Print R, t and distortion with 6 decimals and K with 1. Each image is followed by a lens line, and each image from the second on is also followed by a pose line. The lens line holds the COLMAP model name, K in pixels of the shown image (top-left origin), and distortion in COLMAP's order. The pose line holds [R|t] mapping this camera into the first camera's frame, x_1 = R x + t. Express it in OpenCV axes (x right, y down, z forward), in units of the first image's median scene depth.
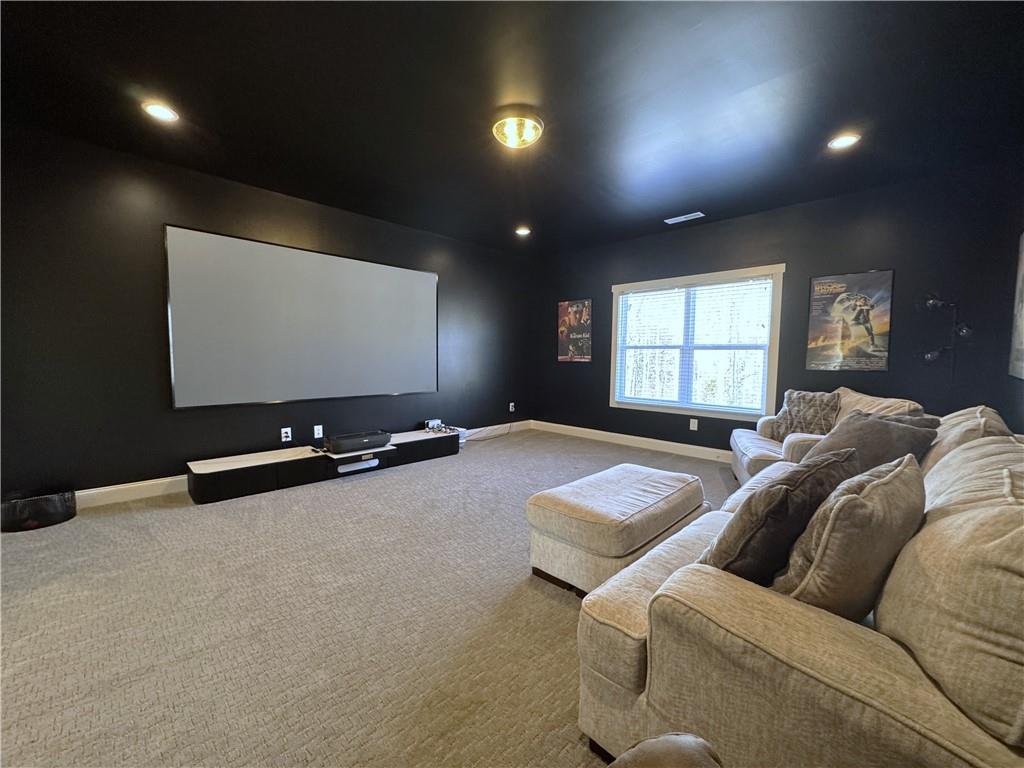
lens RADIAL K [[412.1, 0, 512.0], [0, 412.1, 384.0], [0, 0, 1]] dist [-0.010180, -0.000073]
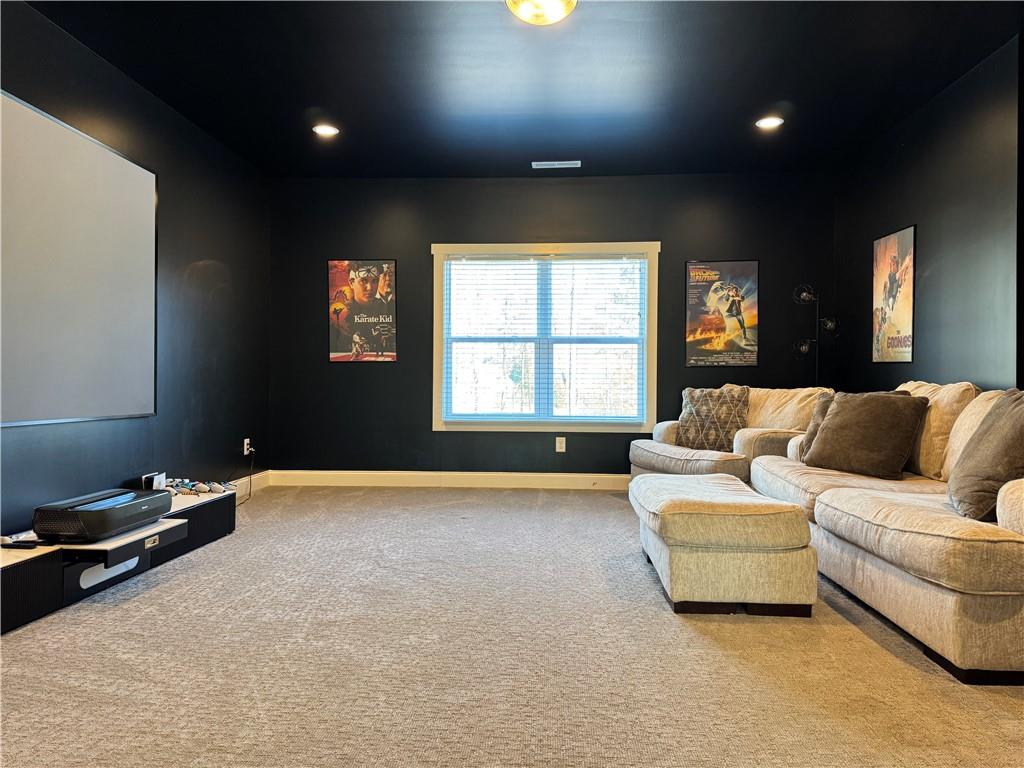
lens RADIAL K [[720.7, 0, 512.0], [0, 720.7, 384.0], [0, 0, 1]] dist [0.007125, -0.003759]
pose [[0.751604, -0.006214, 0.659585, -0.522976], [0.047198, 0.997899, -0.044381, 0.048591], [-0.657924, 0.064488, 0.750318, 0.097838]]
